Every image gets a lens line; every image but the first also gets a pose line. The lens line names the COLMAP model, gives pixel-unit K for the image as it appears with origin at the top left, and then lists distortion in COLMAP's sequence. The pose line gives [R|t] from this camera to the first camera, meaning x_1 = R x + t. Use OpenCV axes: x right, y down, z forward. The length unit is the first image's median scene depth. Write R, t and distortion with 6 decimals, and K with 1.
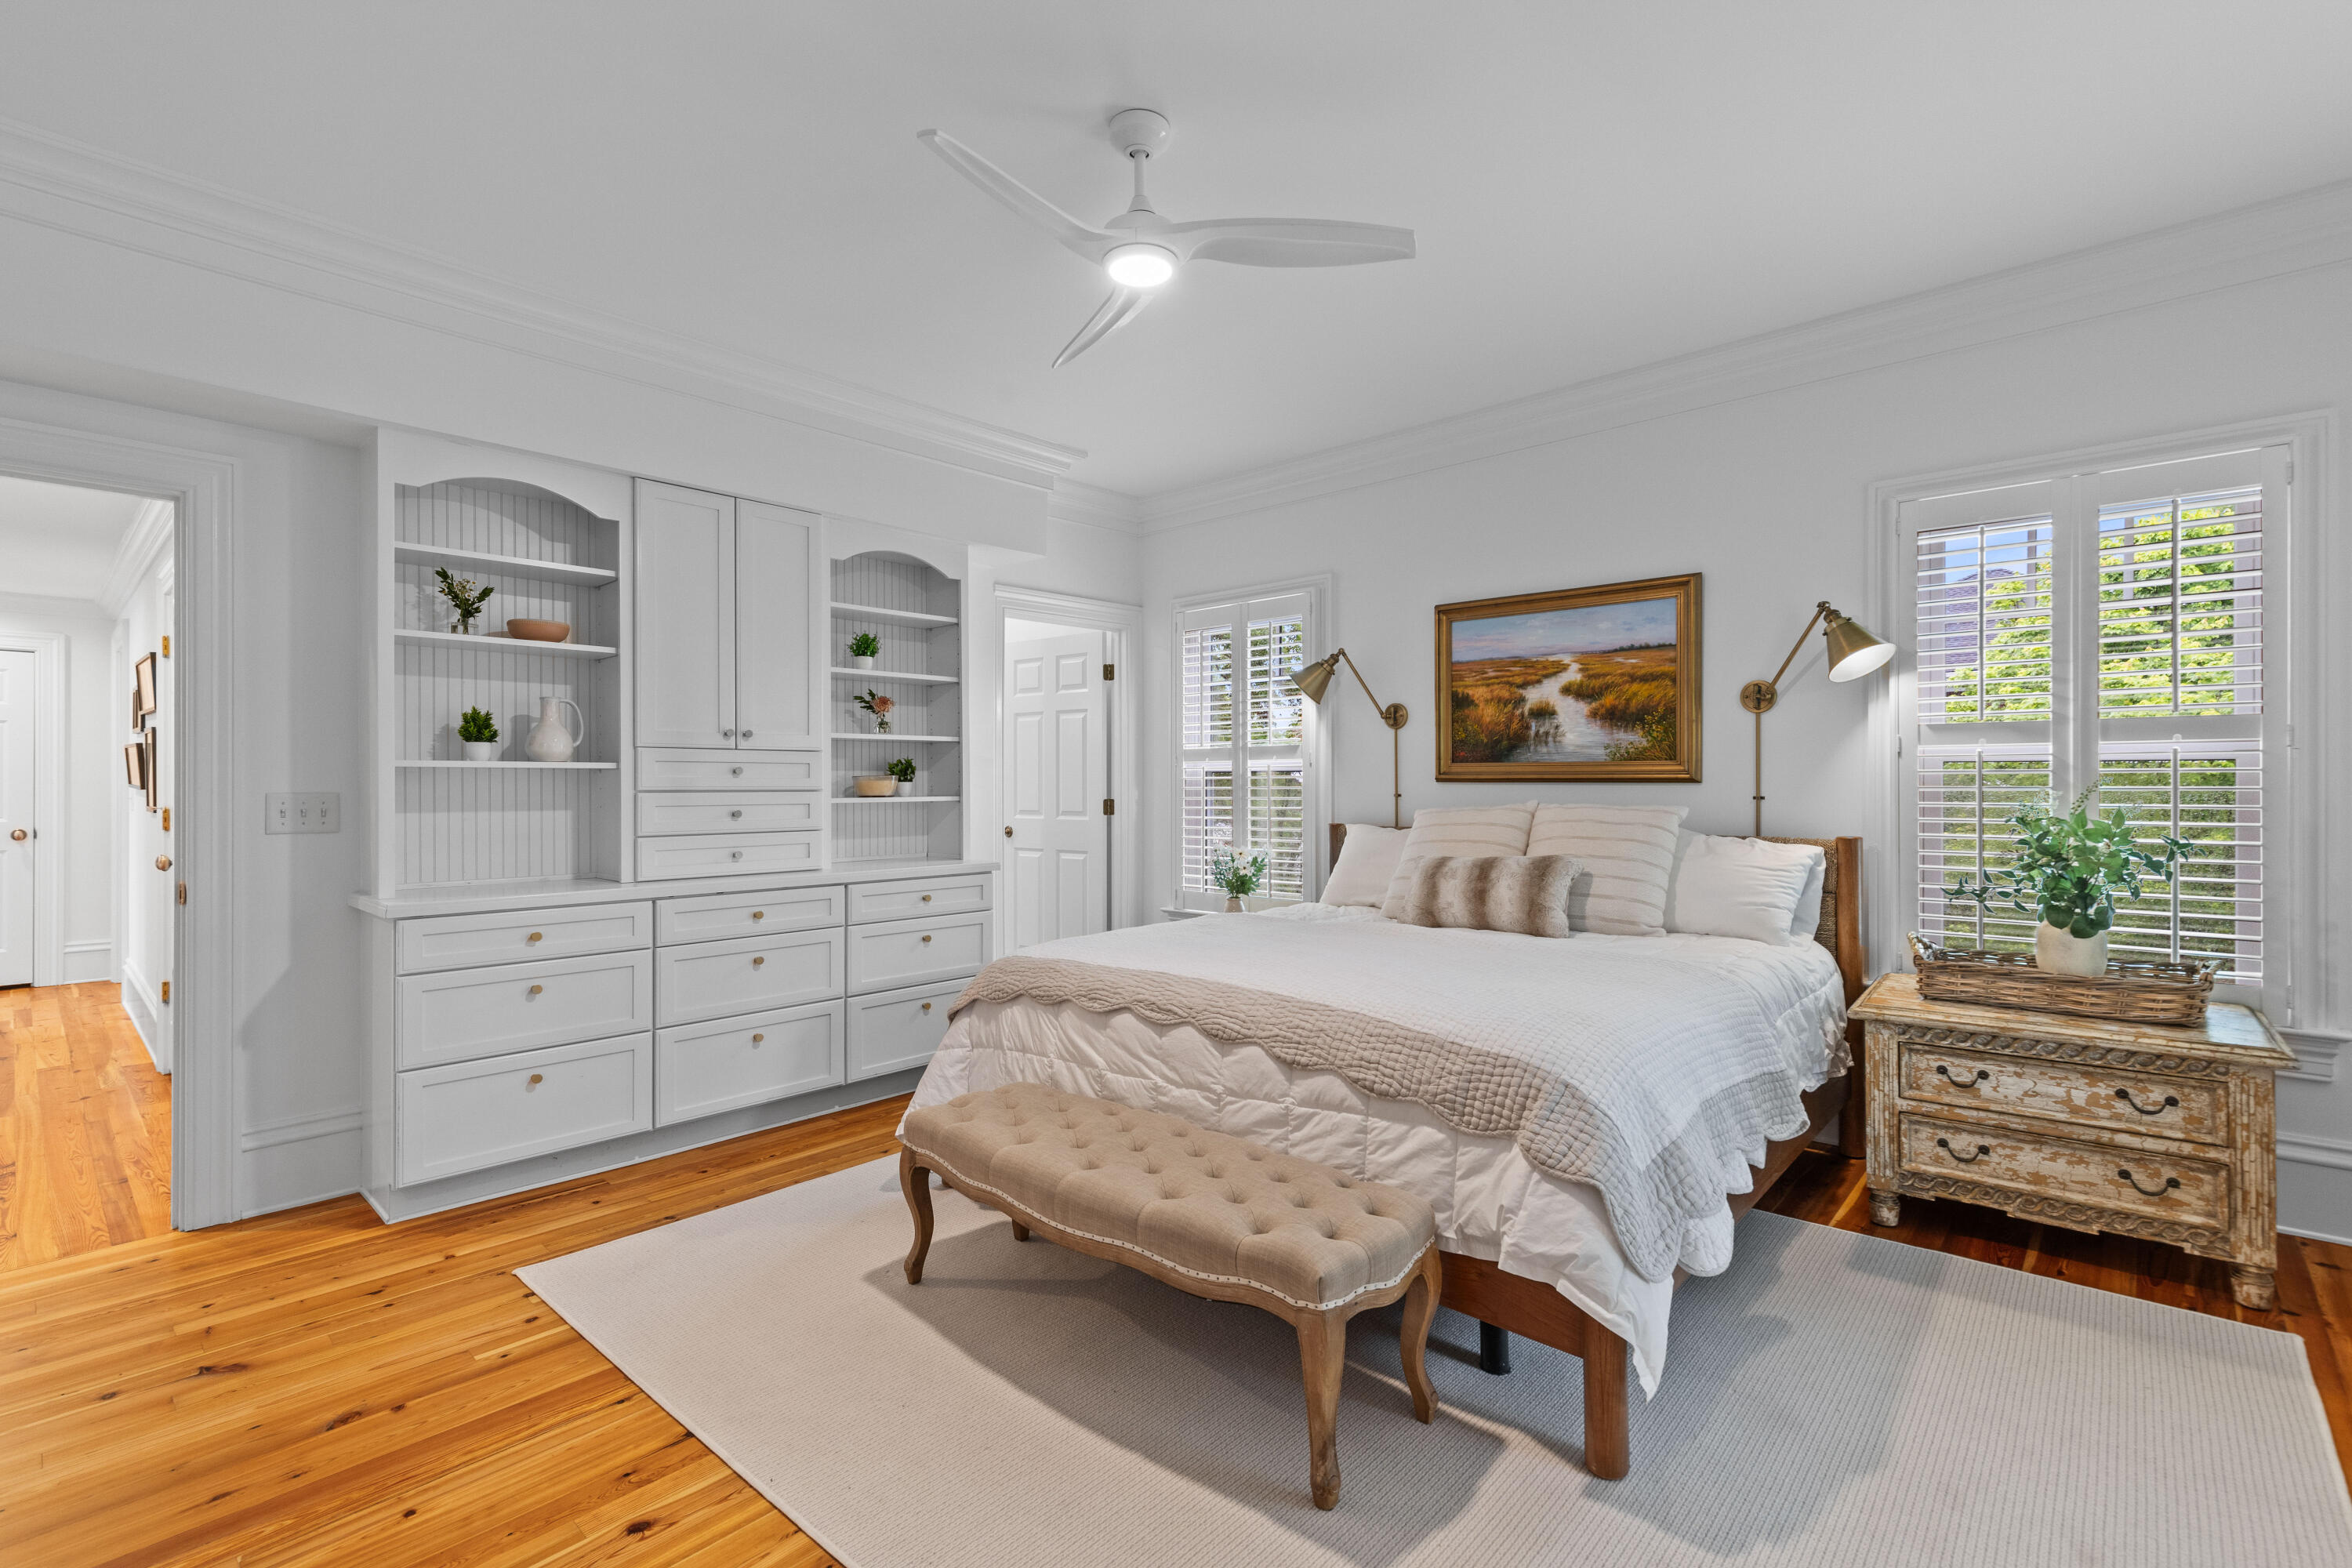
lens RADIAL K [[1070.0, 0, 1173.5], [0, 1070.0, 787.1], [0, 0, 1]] dist [0.009889, -0.001472]
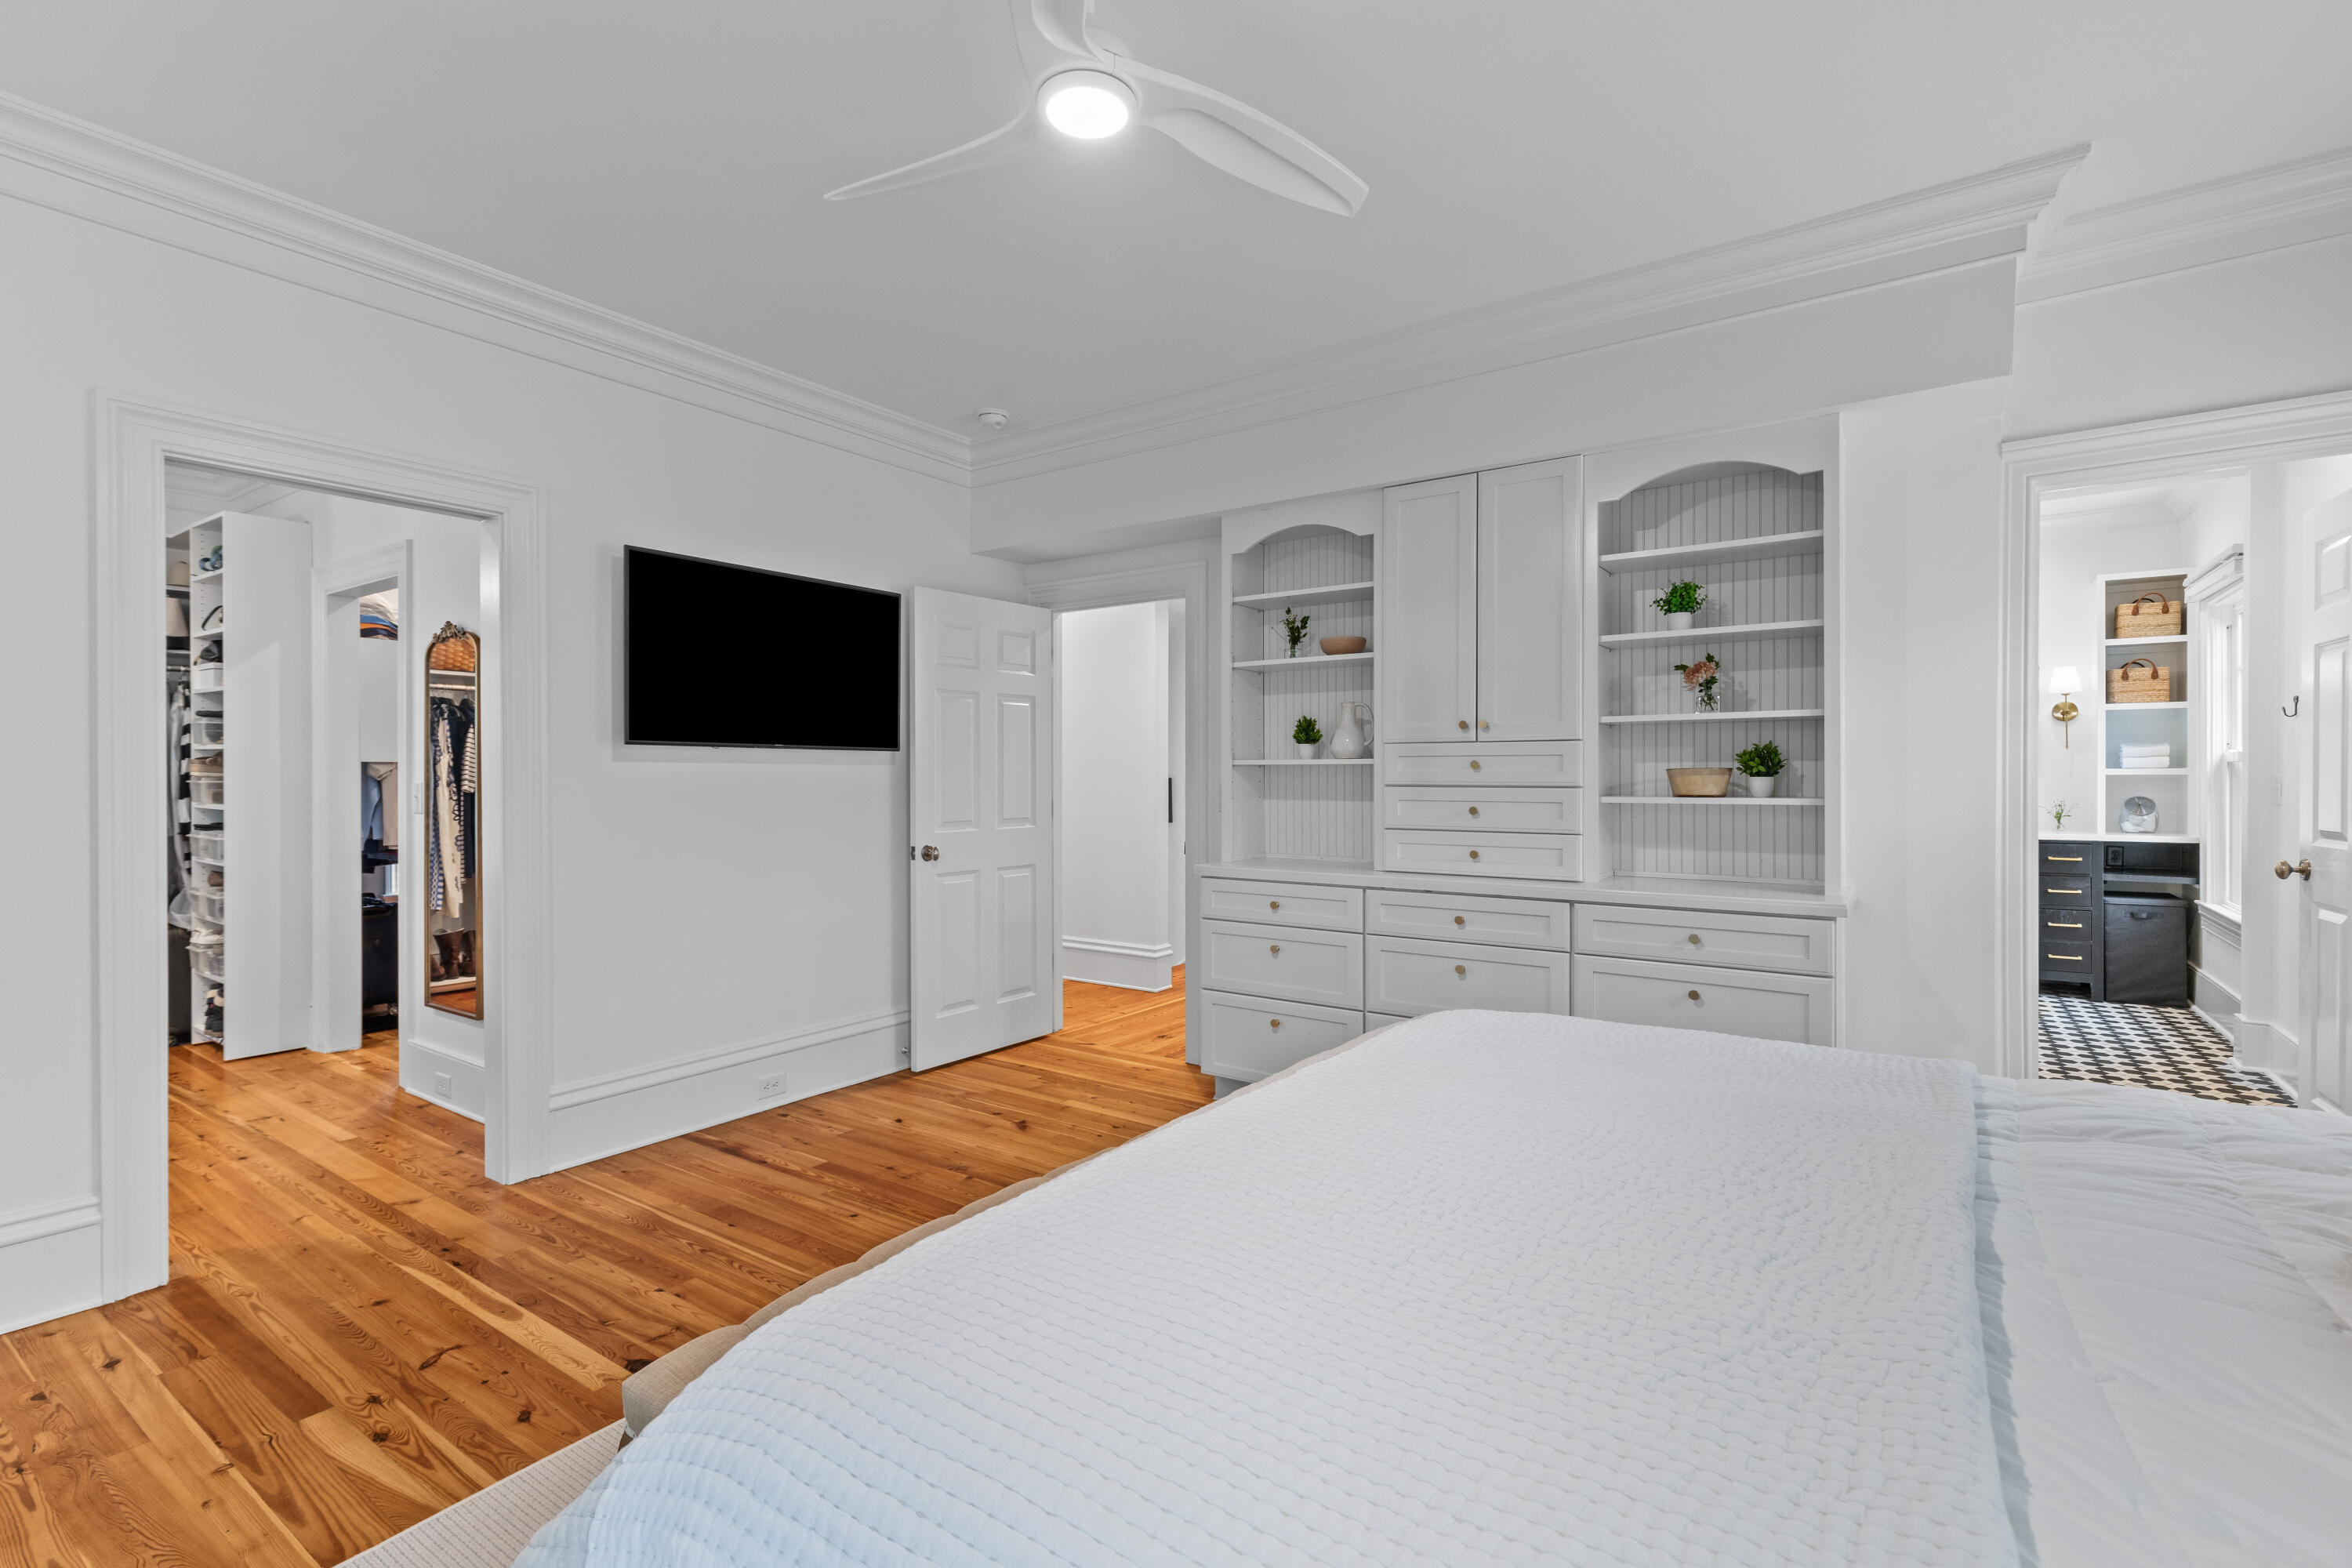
lens RADIAL K [[1070.0, 0, 1172.9], [0, 1070.0, 772.7], [0, 0, 1]] dist [0.009889, -0.001472]
pose [[0.118161, 0.003834, -0.992987, 0.496763], [-0.002500, 0.999991, 0.003564, -0.011171], [0.992991, 0.002061, 0.118170, 0.636613]]
